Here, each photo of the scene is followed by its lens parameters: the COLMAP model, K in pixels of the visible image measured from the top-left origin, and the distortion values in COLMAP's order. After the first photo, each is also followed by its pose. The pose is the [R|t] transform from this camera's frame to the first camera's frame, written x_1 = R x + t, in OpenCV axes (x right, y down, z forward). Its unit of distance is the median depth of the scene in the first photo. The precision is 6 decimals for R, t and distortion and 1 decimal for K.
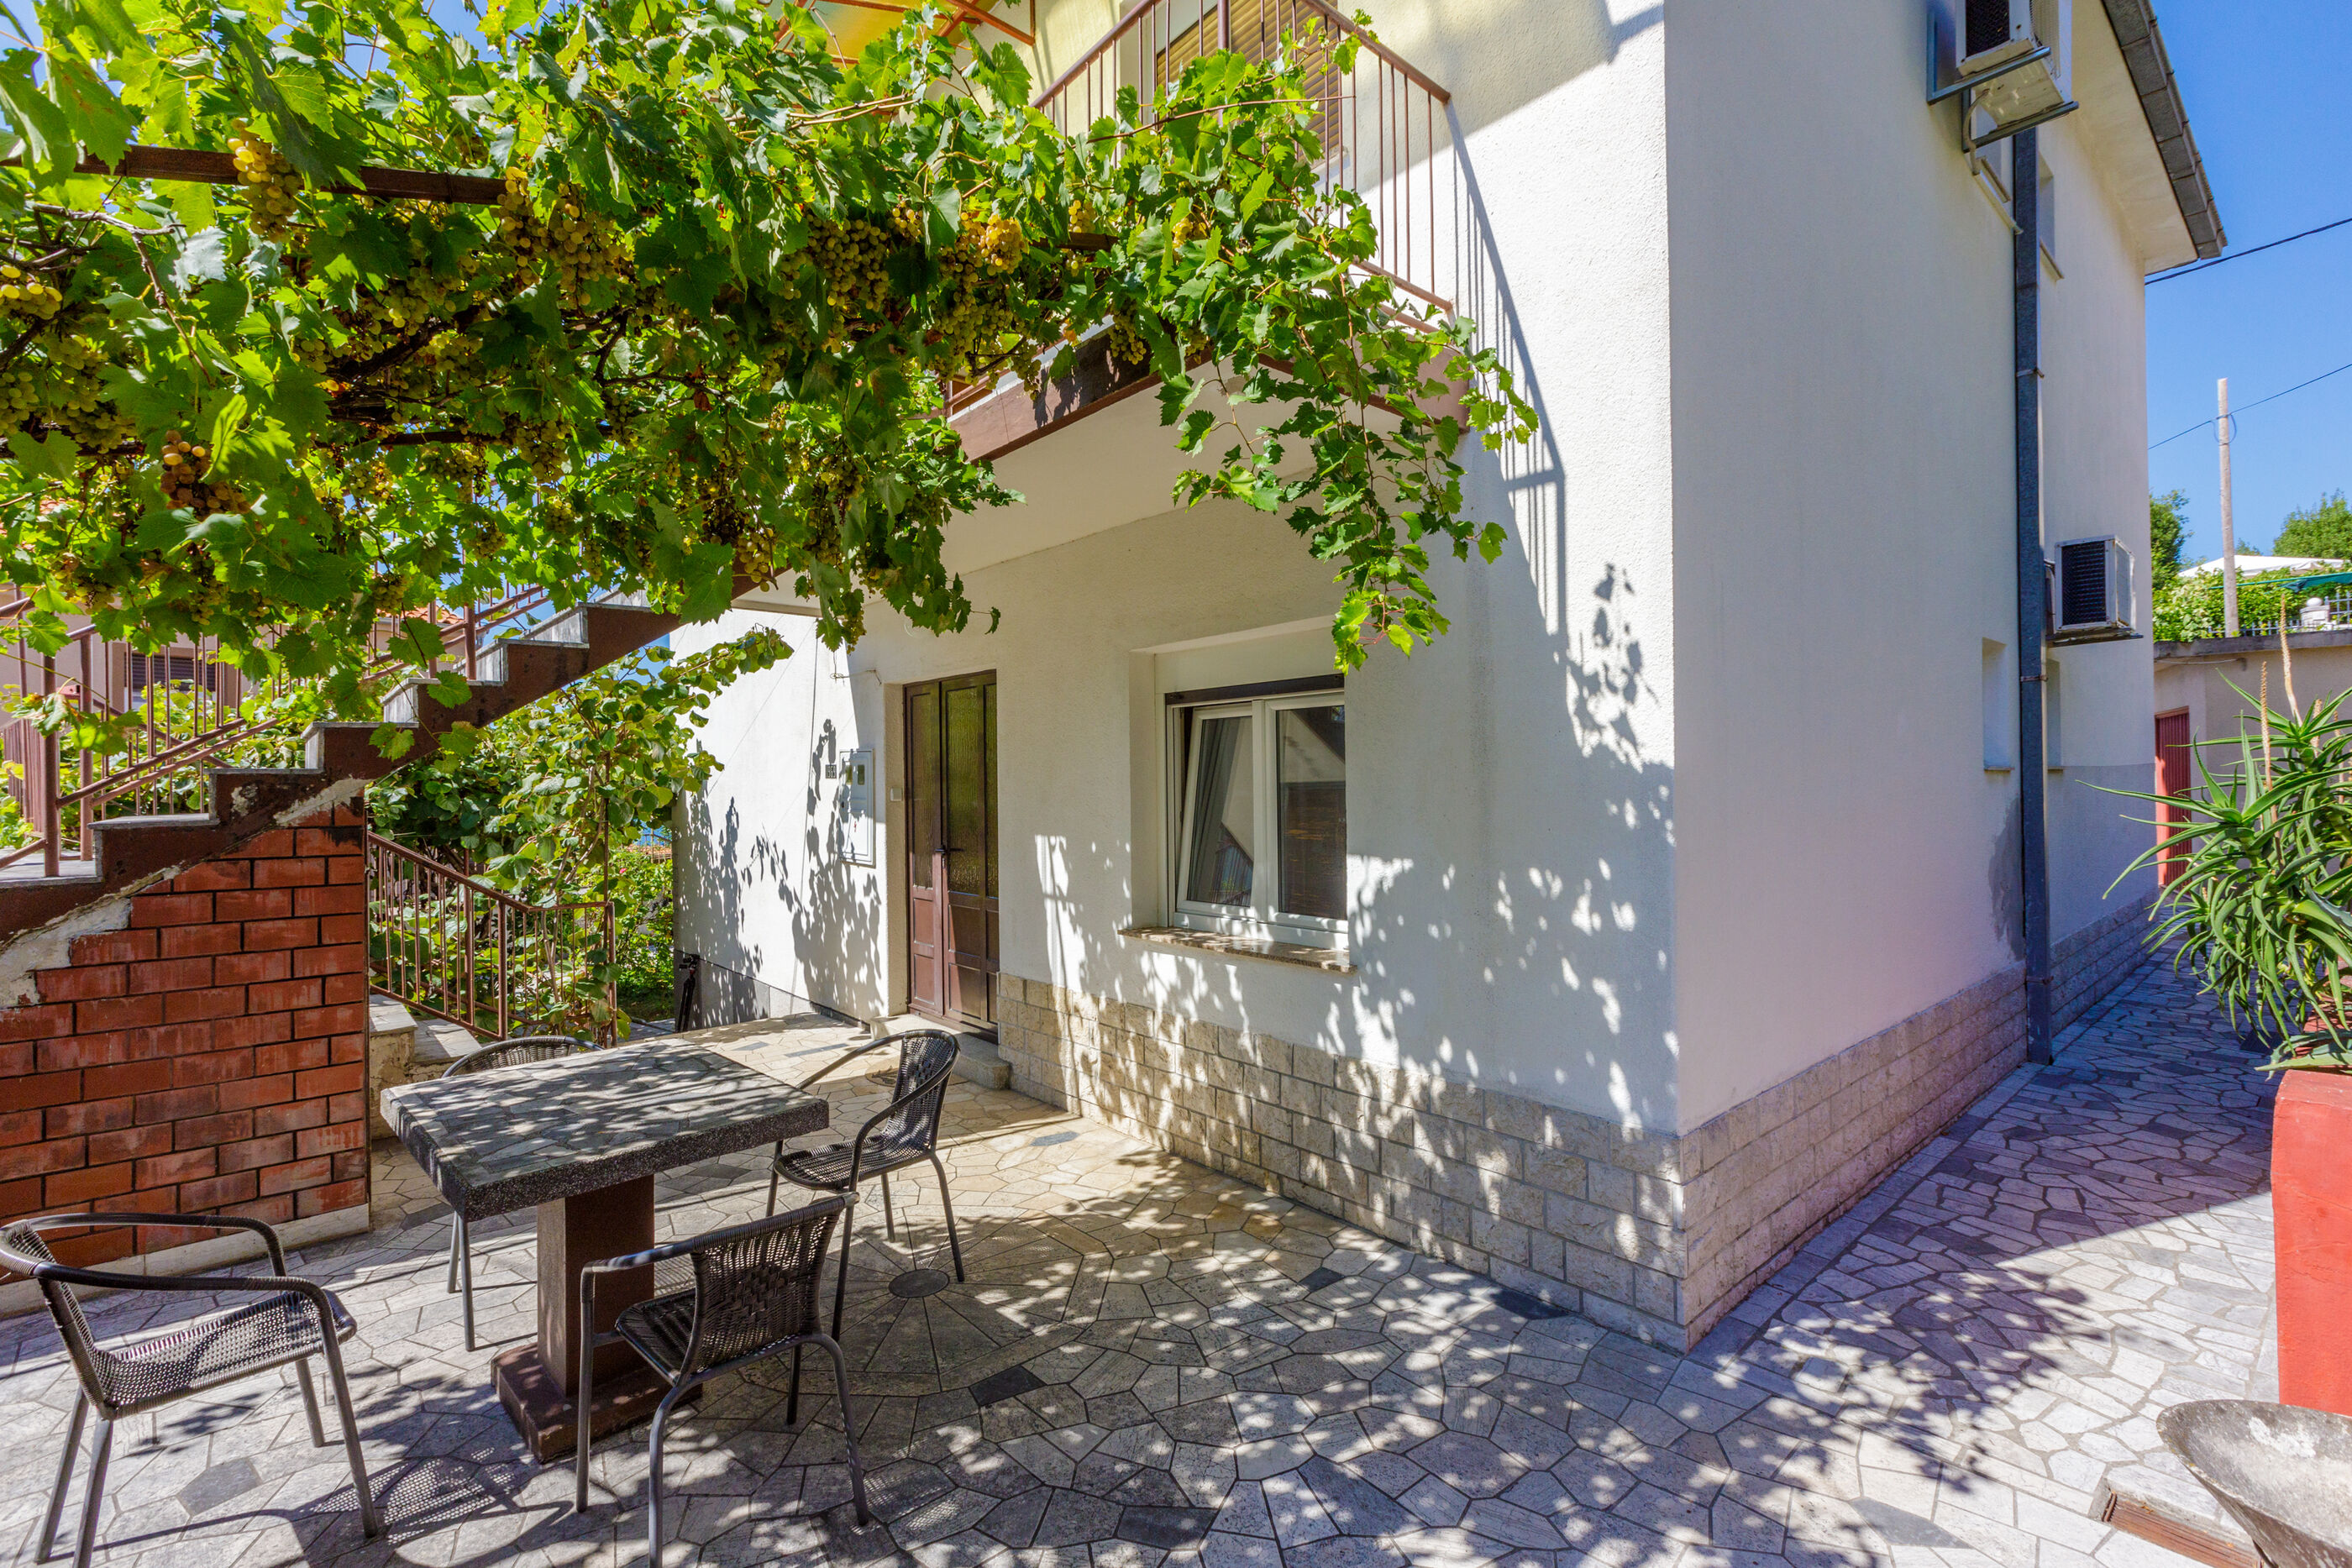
lens RADIAL K [[1055.2, 0, 1162.2], [0, 1055.2, 779.2], [0, 0, 1]] dist [-0.001213, -0.000035]
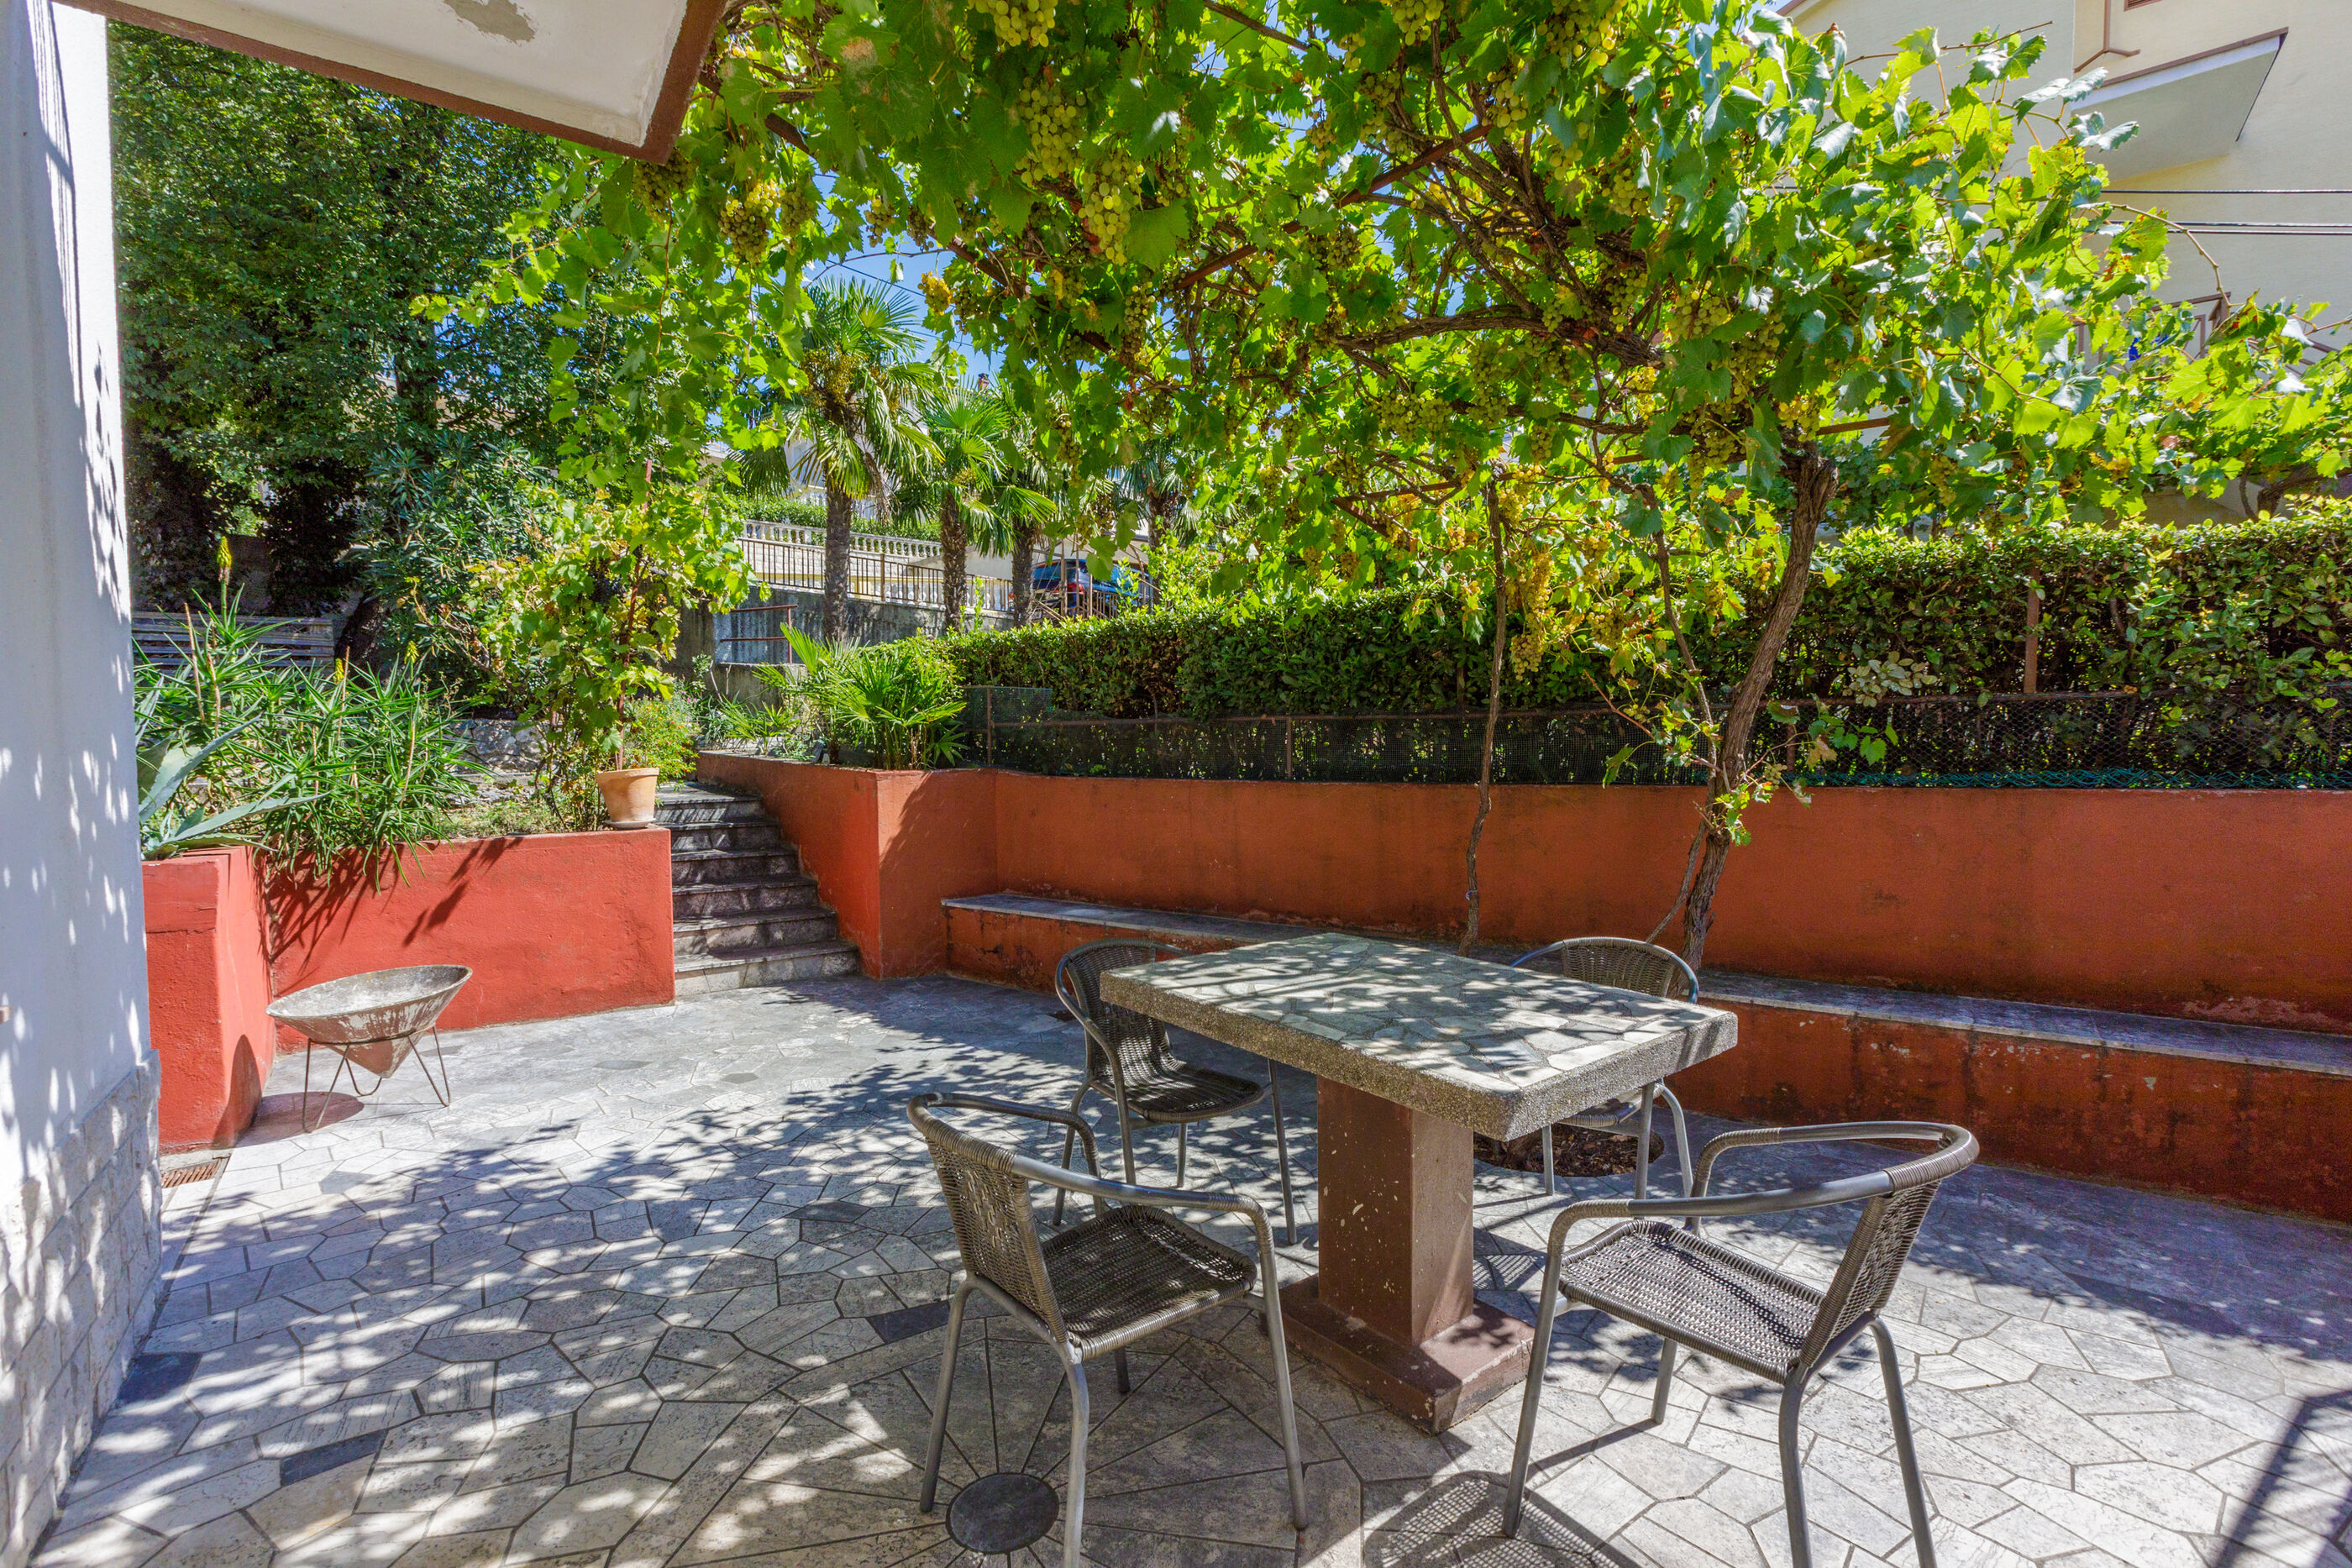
lens RADIAL K [[1055.2, 0, 1162.2], [0, 1055.2, 779.2], [0, 0, 1]] dist [-0.001213, -0.000035]
pose [[-0.994311, 0.018444, 0.104905, -0.388800], [0.022375, 0.999086, 0.036422, 0.091814], [-0.104137, 0.038562, -0.993815, 1.569711]]
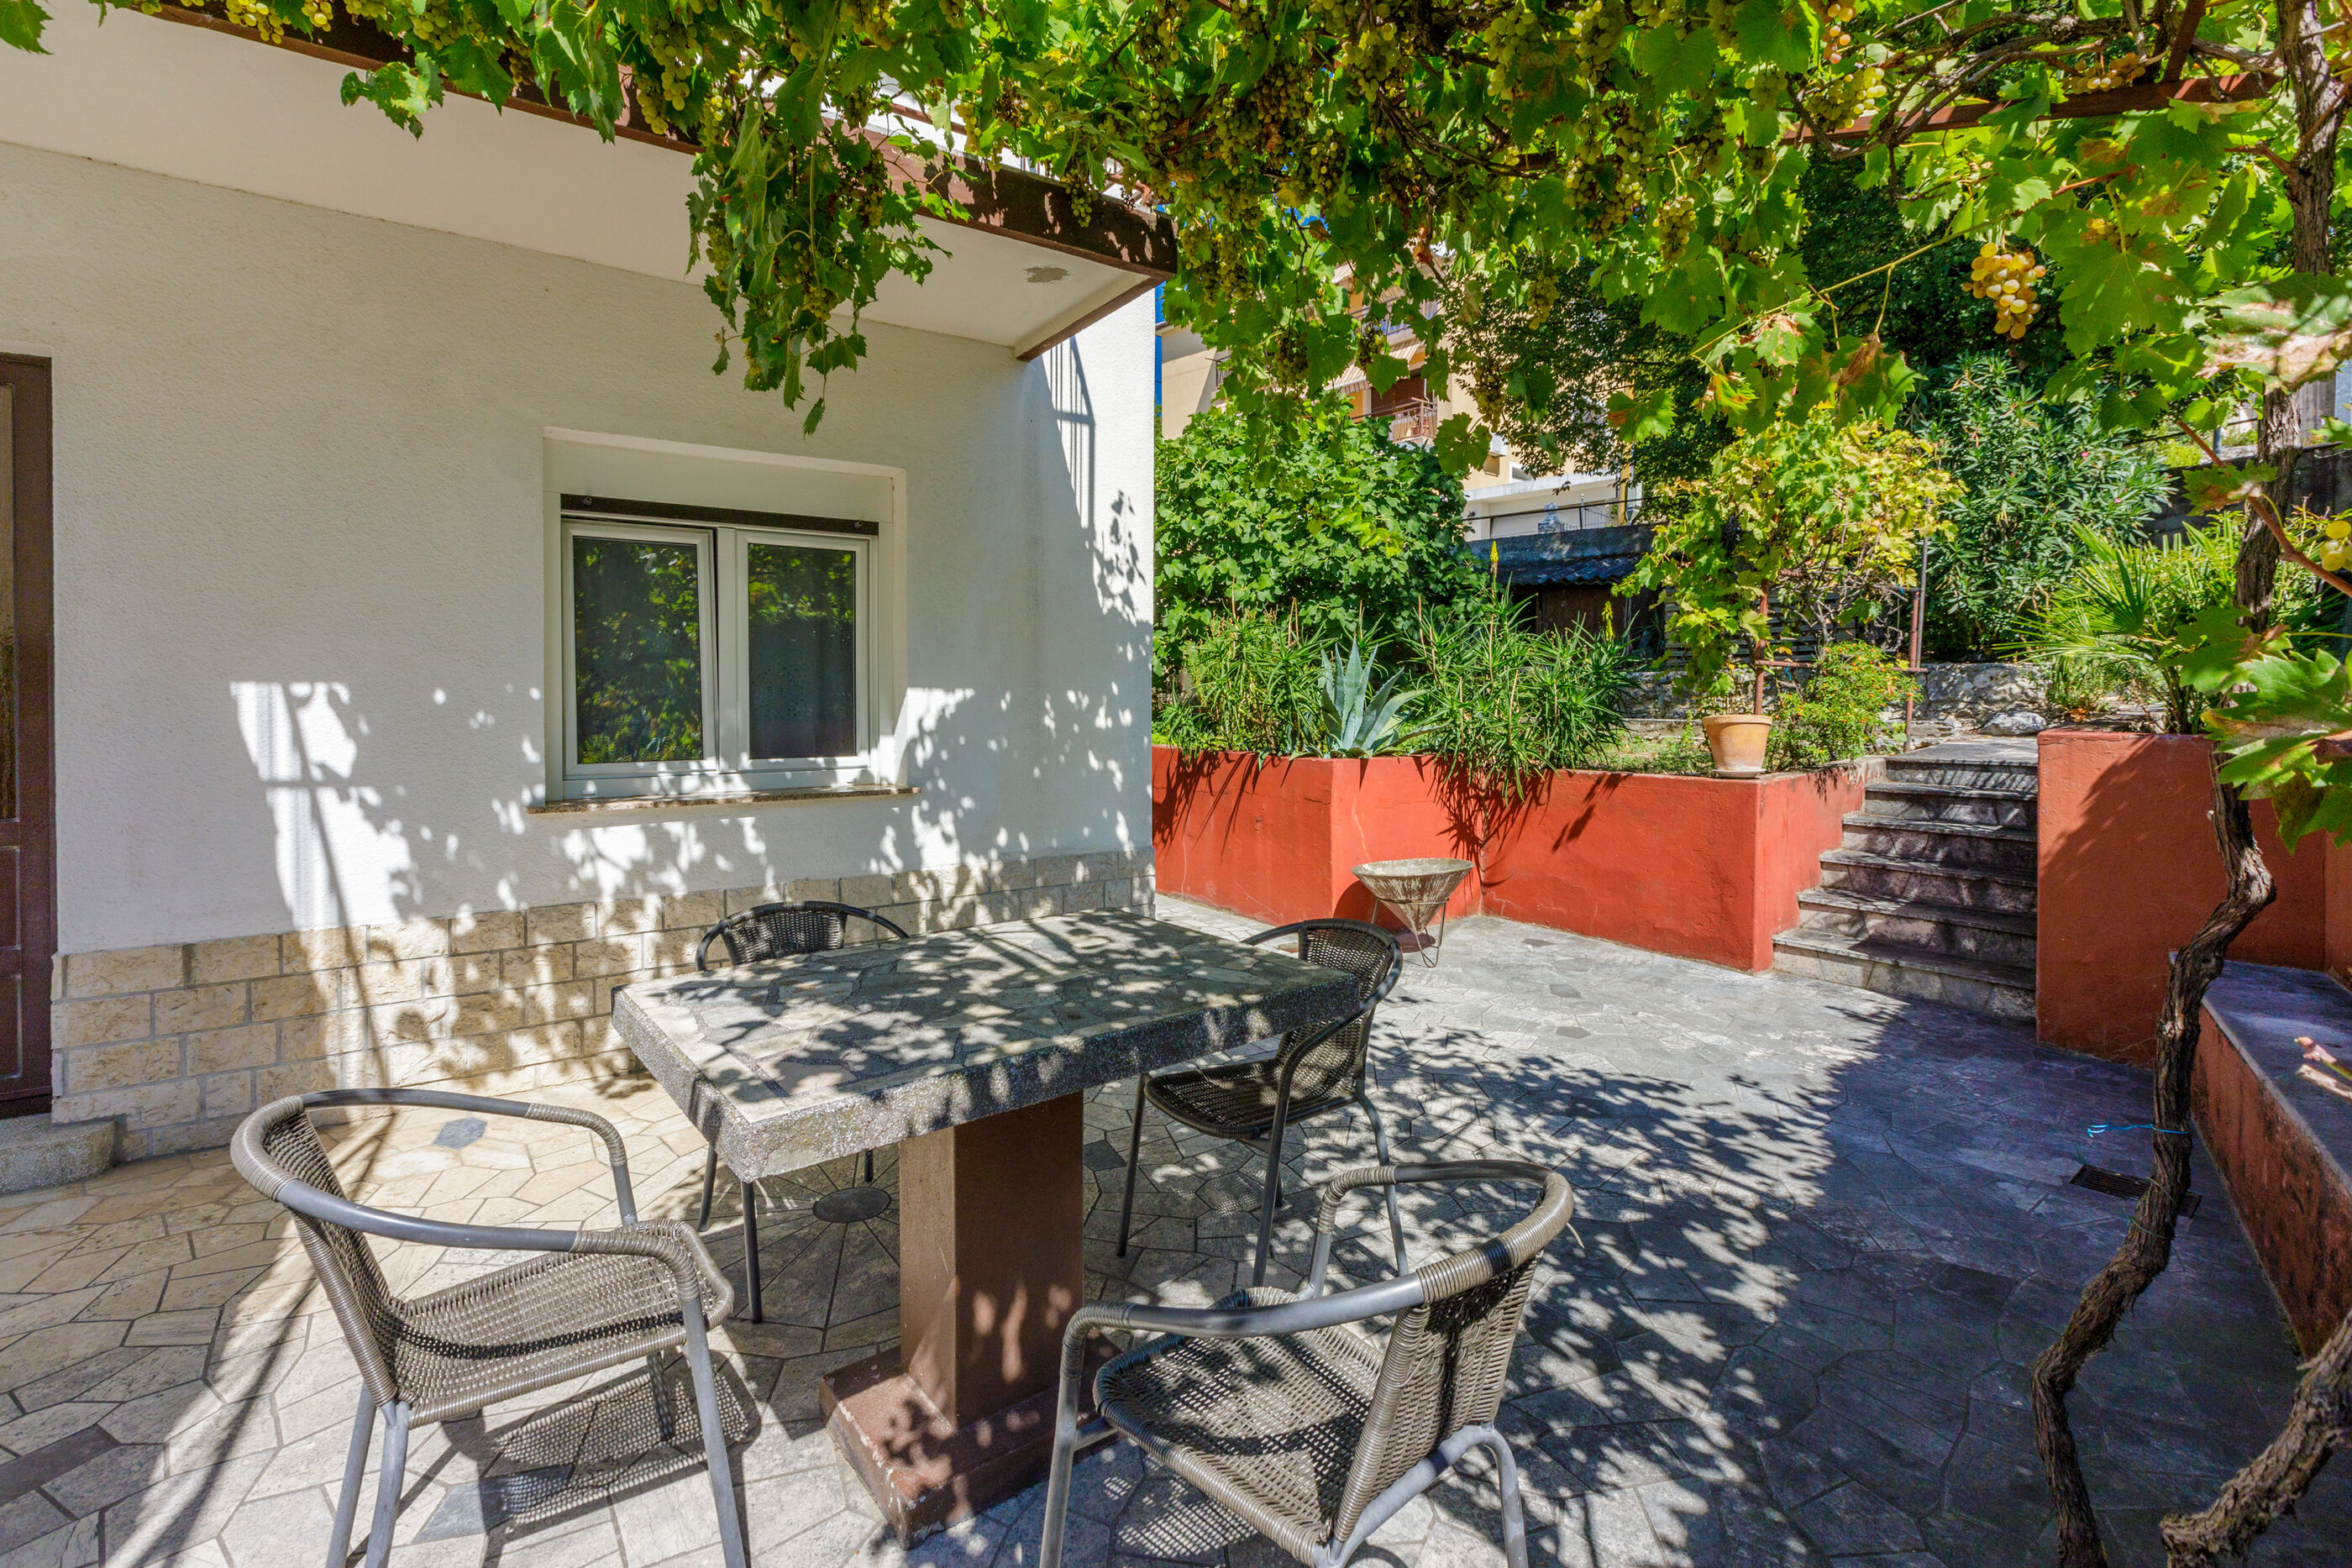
lens RADIAL K [[1063.8, 0, 1164.6], [0, 1063.8, 710.4], [0, 0, 1]] dist [0.002901, -0.000211]
pose [[0.113608, 0.001203, 0.993525, -1.040306], [-0.000384, 0.999999, -0.001167, 0.111538], [-0.993526, -0.000249, 0.113608, 0.699912]]
